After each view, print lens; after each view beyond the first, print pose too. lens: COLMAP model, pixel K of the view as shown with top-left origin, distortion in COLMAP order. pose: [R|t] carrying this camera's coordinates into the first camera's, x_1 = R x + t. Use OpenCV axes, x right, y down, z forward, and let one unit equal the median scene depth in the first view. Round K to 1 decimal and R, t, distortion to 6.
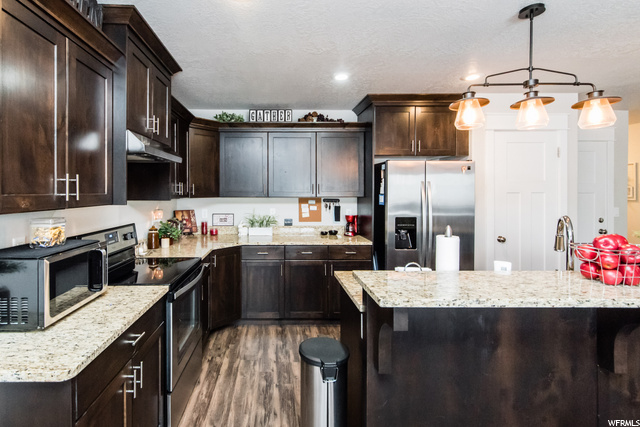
lens RADIAL K [[298.5, 0, 320.0], [0, 298.5, 188.2], [0, 0, 1]] dist [-0.000918, -0.000167]
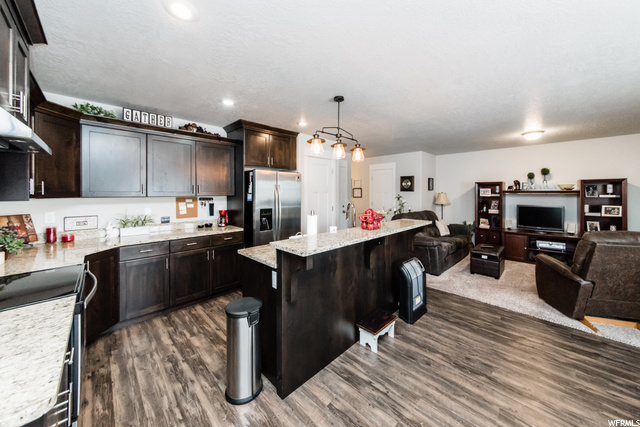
lens RADIAL K [[230.4, 0, 324.6], [0, 230.4, 193.4], [0, 0, 1]] dist [-0.000982, -0.000040]
pose [[0.698456, -0.005079, 0.715635, -0.319006], [0.002752, 0.999986, 0.004410, 0.017068], [-0.715648, -0.001111, 0.698461, 0.002621]]
